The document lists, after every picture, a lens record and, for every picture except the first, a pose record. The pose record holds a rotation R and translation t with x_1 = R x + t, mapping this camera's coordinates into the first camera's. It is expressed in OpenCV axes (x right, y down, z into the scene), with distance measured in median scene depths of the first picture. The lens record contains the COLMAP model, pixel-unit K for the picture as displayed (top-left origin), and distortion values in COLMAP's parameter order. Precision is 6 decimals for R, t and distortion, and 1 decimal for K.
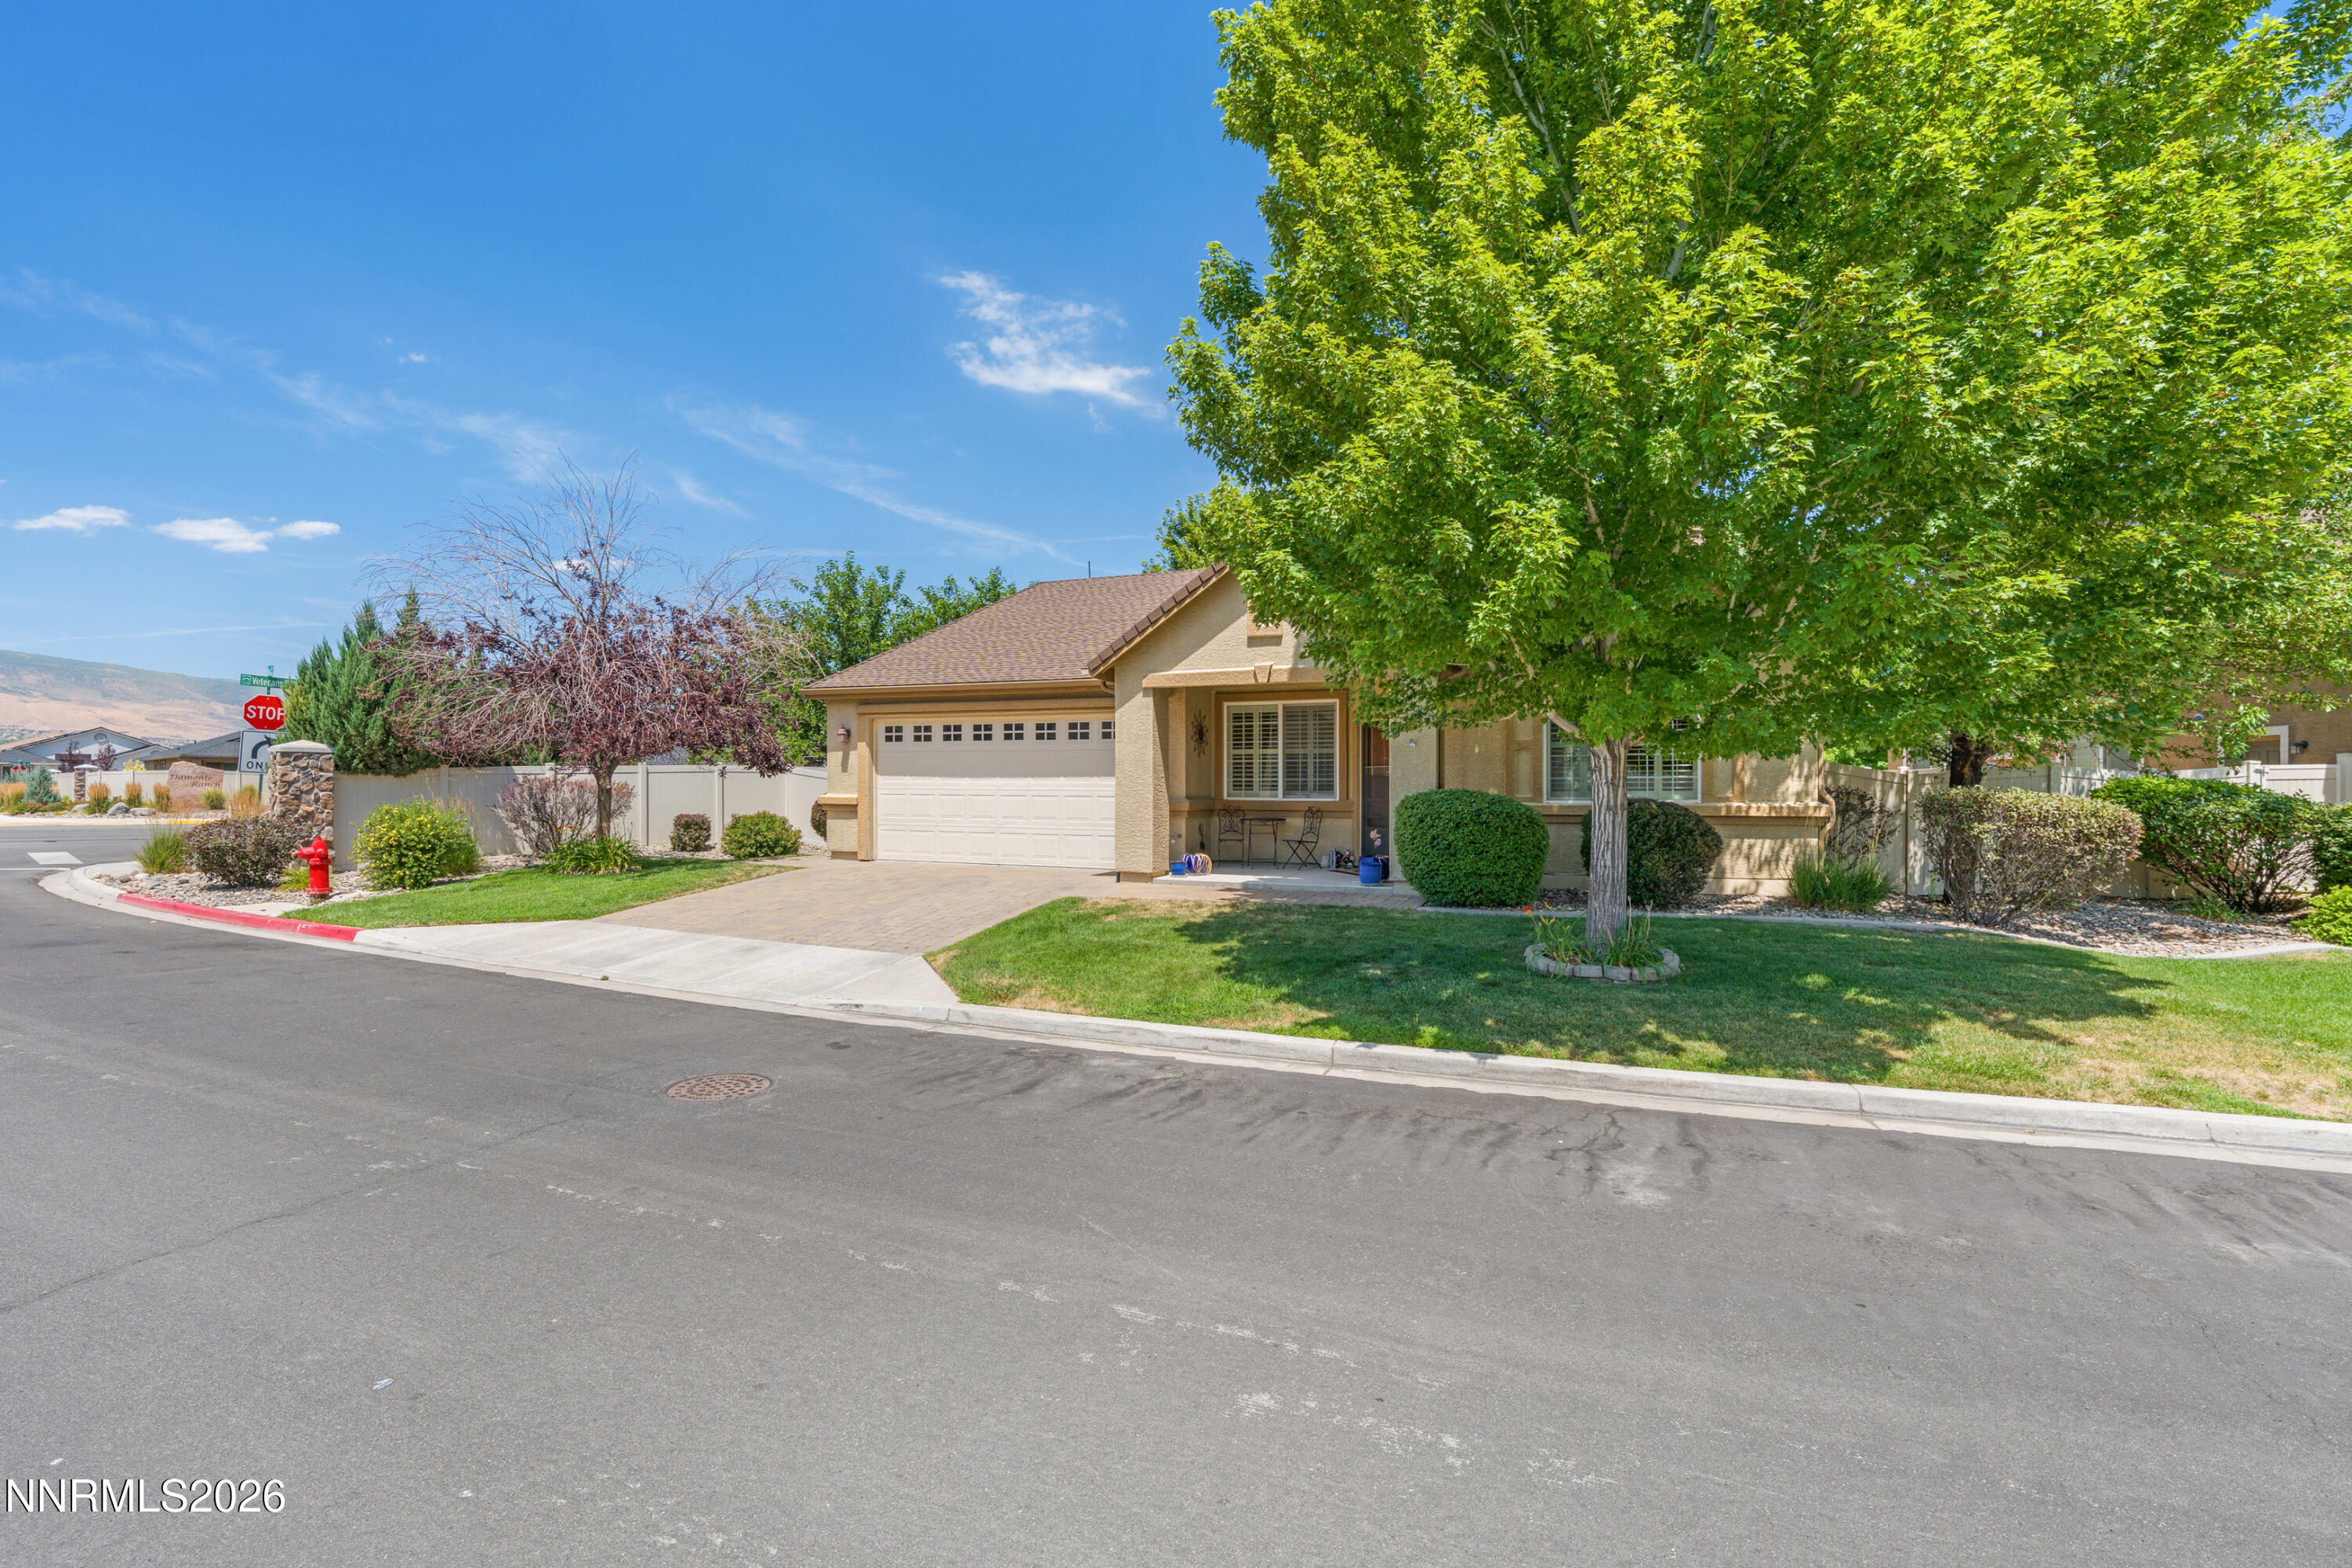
lens RADIAL K [[1042.1, 0, 1179.4], [0, 1042.1, 773.4], [0, 0, 1]] dist [-0.003947, -0.000338]
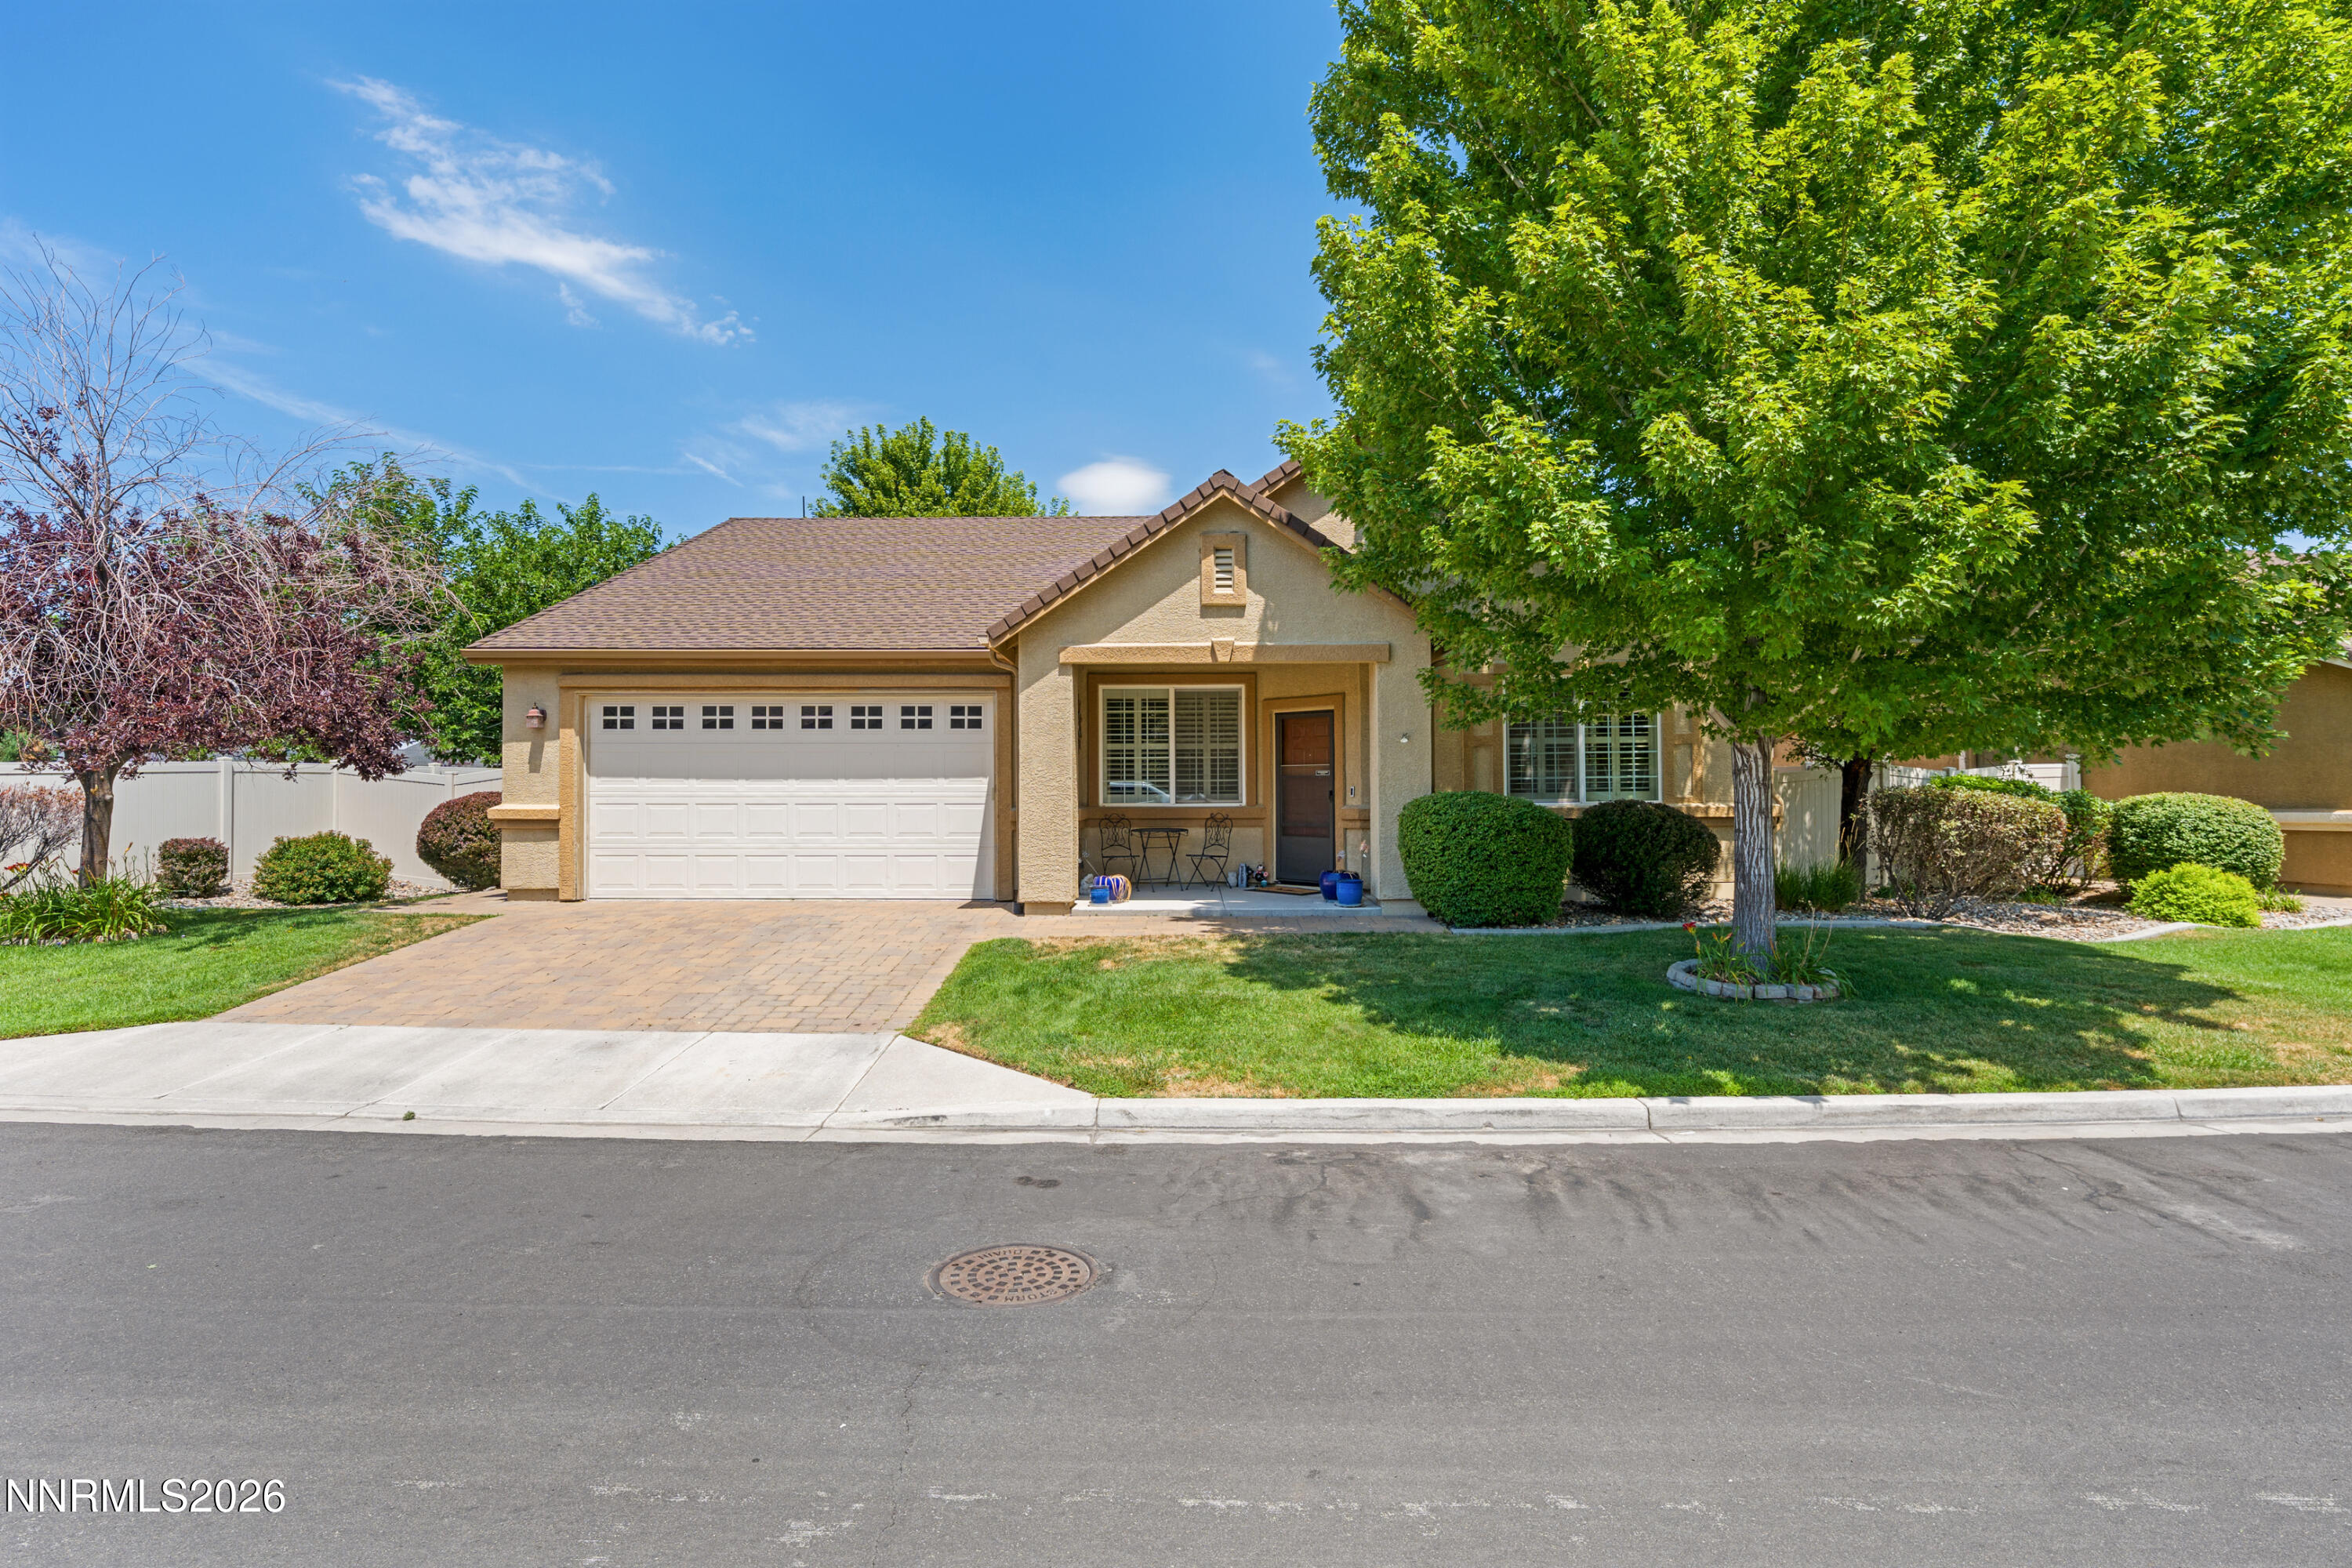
lens RADIAL K [[1217.1, 0, 1176.2], [0, 1217.1, 792.8], [0, 0, 1]] dist [-0.002966, -0.000183]
pose [[0.926992, -0.008409, 0.374988, -0.307381], [0.001814, 0.999837, 0.017937, -0.002205], [-0.375078, -0.015947, 0.926856, 0.138265]]
